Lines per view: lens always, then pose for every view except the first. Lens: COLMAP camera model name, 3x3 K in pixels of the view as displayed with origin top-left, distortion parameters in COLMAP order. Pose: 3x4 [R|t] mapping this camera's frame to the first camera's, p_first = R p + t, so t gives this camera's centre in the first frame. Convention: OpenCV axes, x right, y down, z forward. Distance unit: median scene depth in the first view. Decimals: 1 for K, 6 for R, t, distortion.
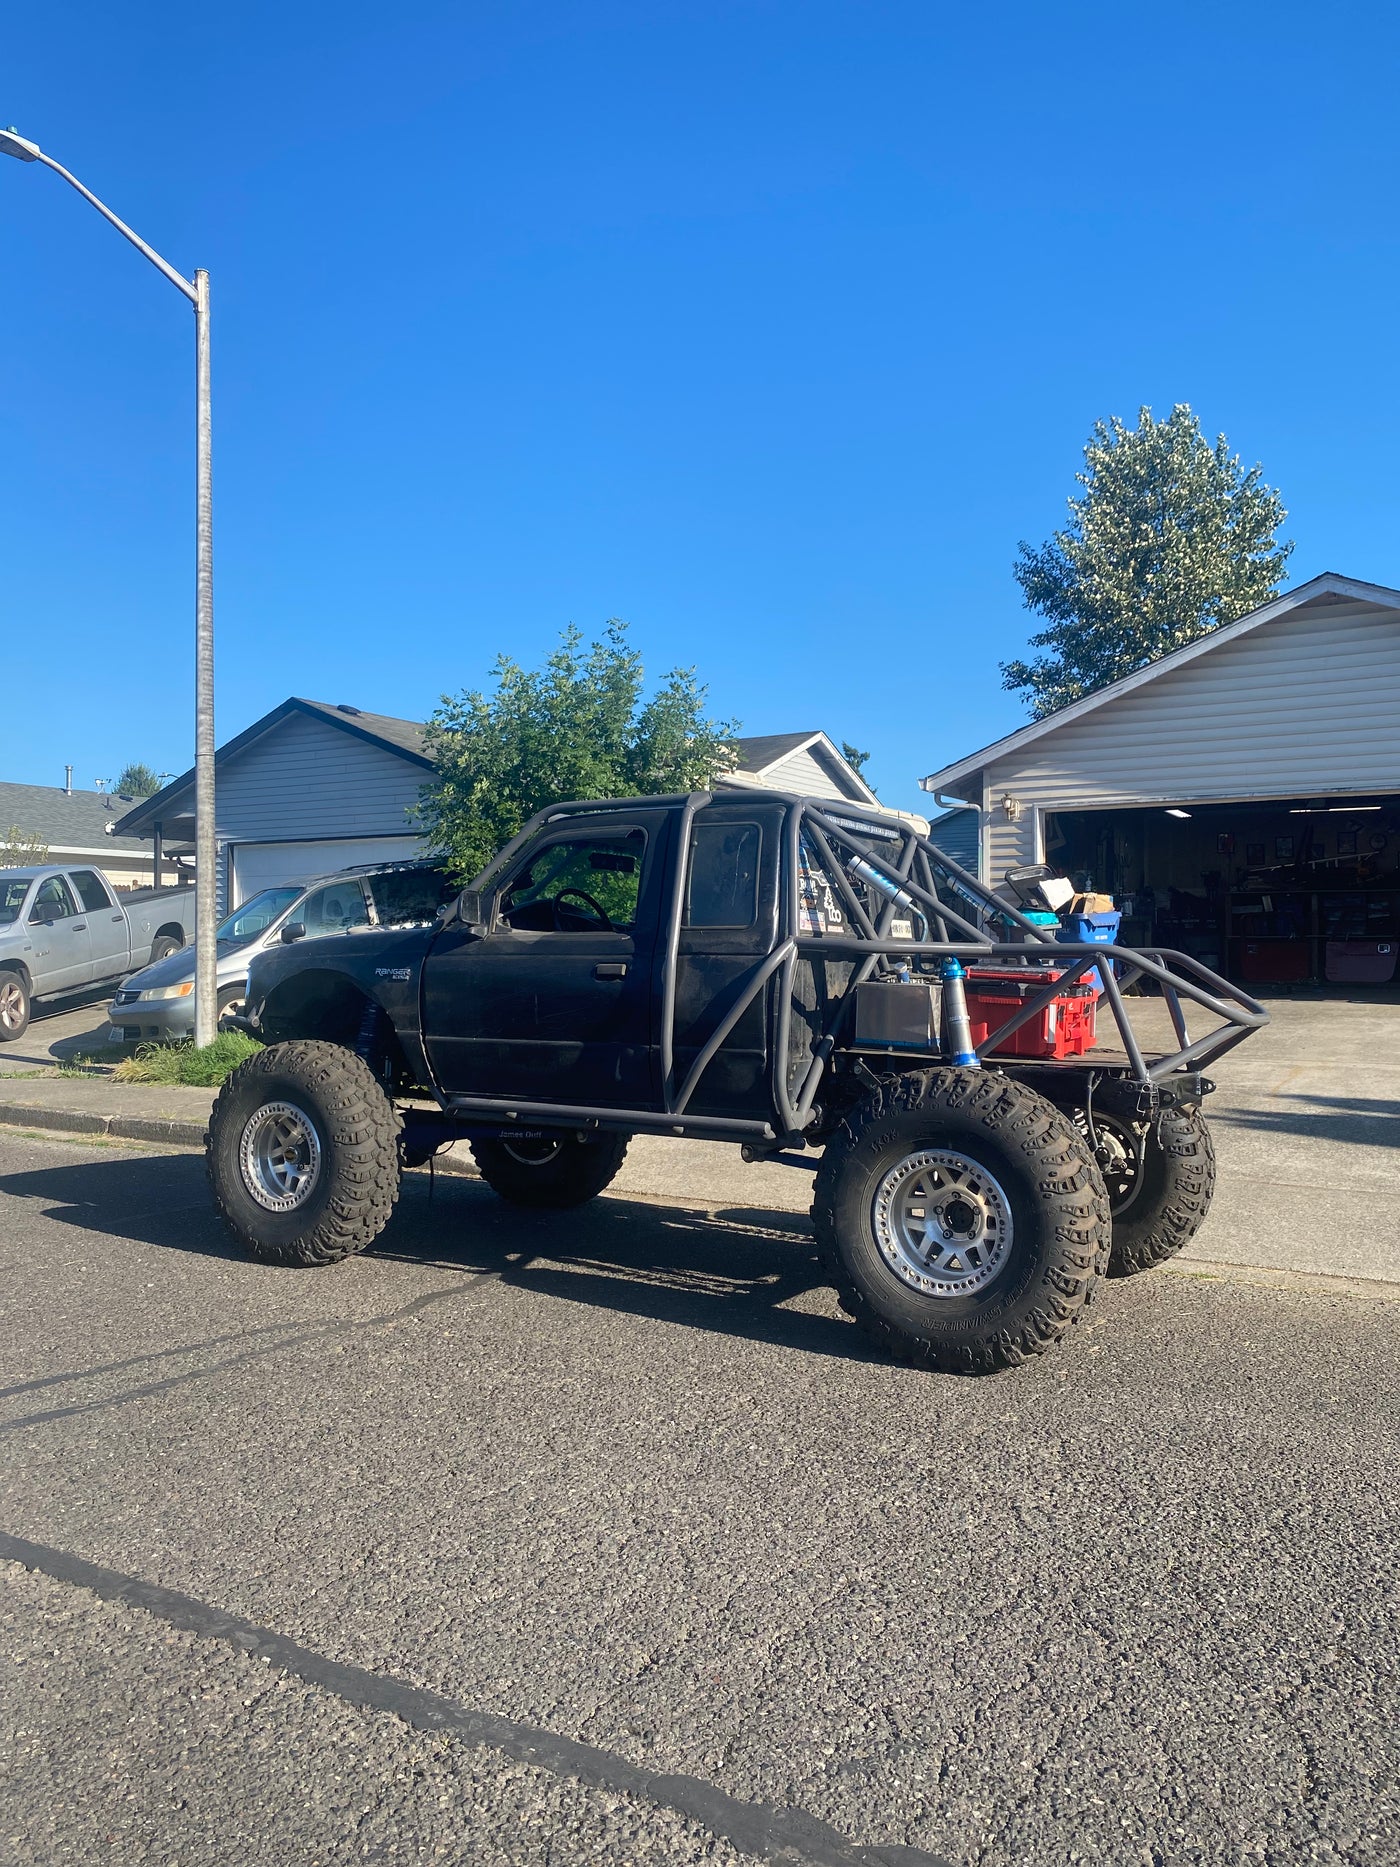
lens RADIAL K [[1425.0, 0, 700.0], [0, 1425.0, 933.5], [0, 0, 1]] dist [0.068760, -0.098704]
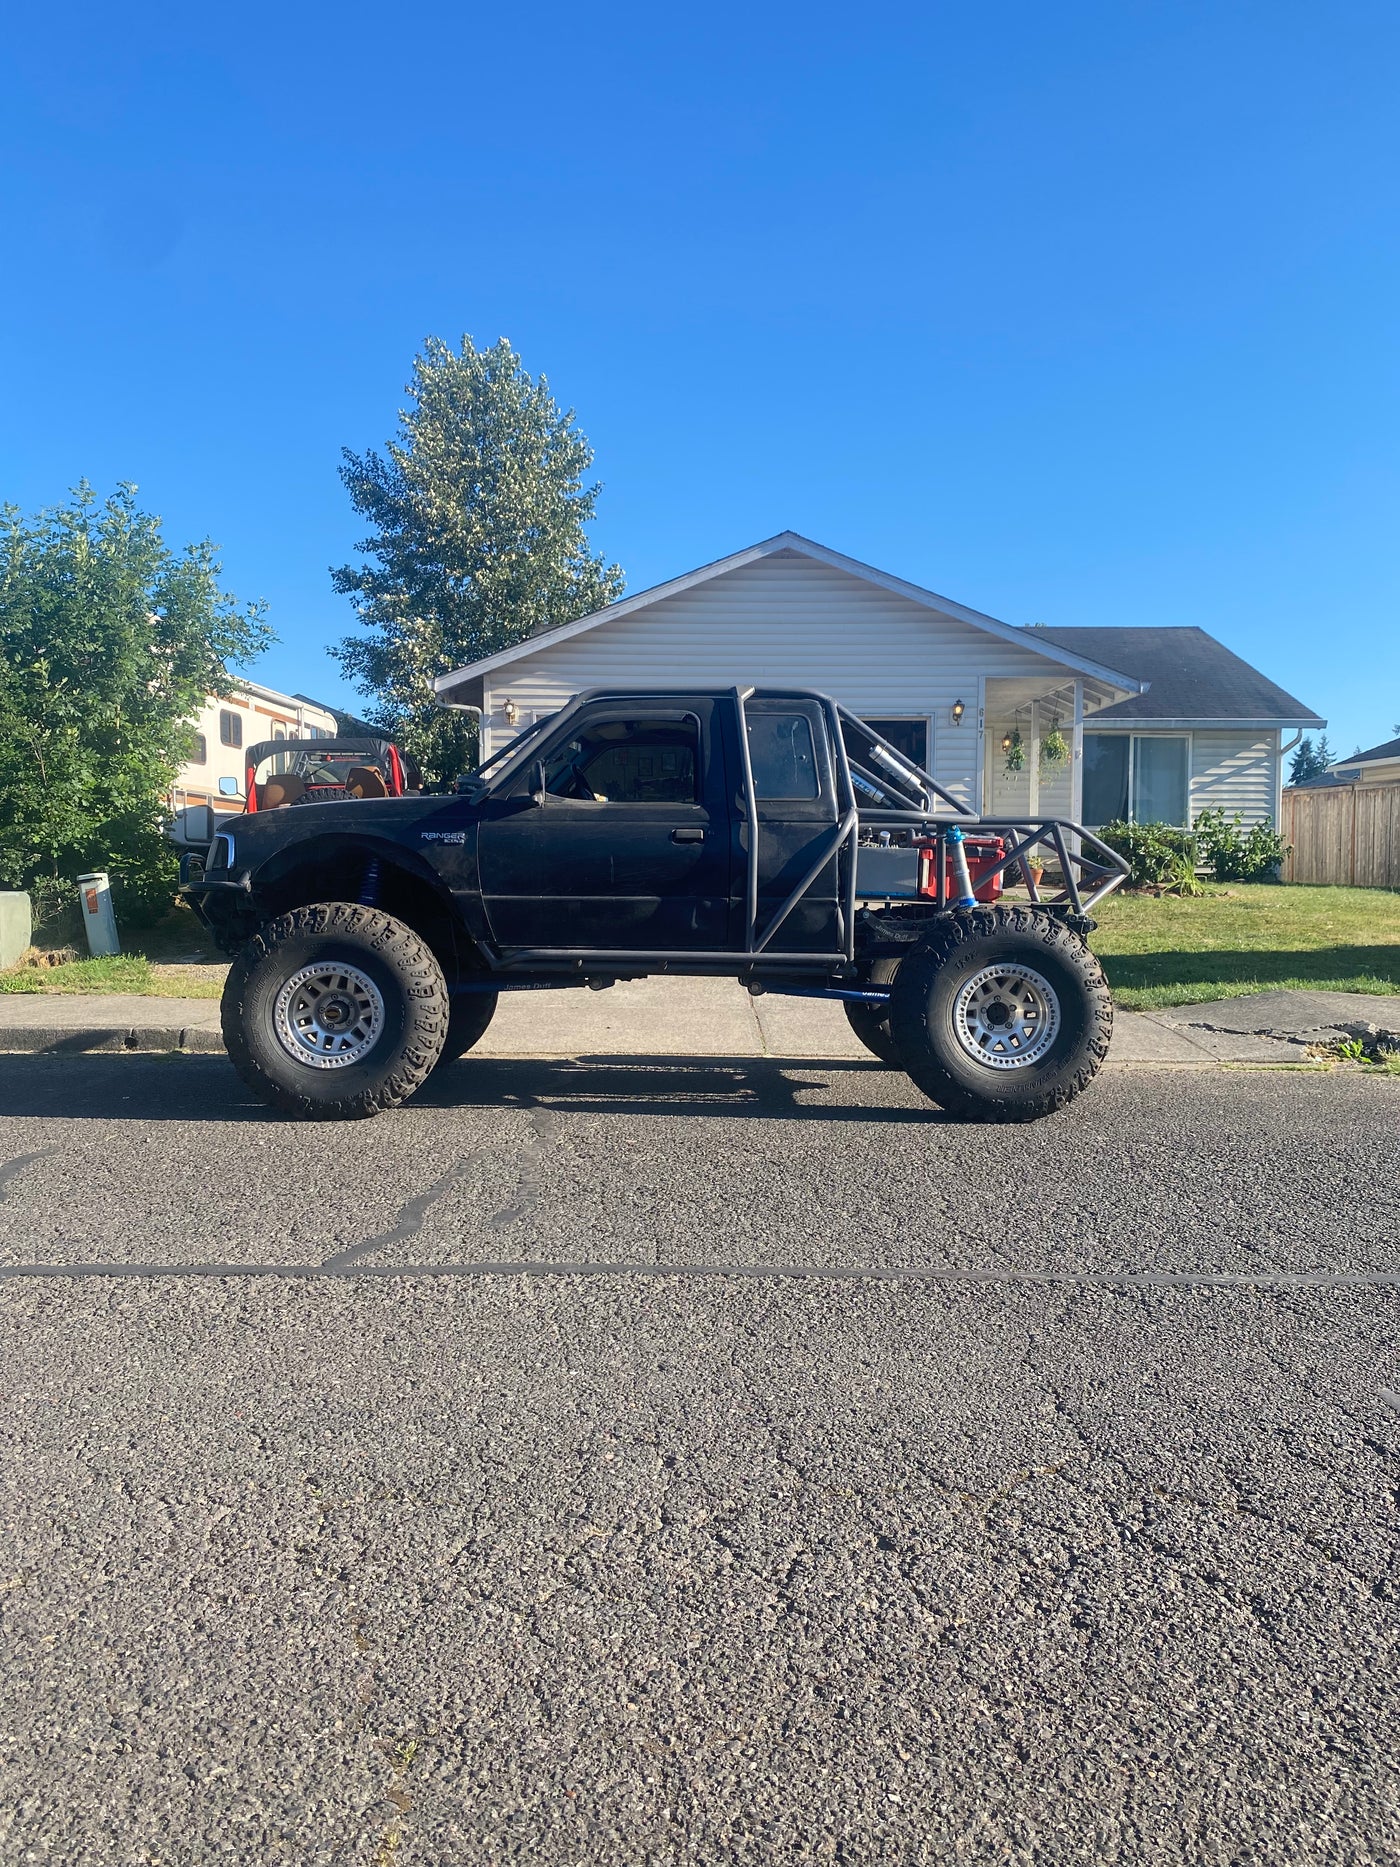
lens RADIAL K [[1425.0, 0, 700.0], [0, 1425.0, 933.5], [0, 0, 1]] dist [0.068760, -0.098704]
pose [[0.846500, -0.022172, 0.531926, -0.673766], [-0.011205, 0.998169, 0.059437, 0.036987], [-0.532270, -0.056273, 0.844702, 0.000820]]
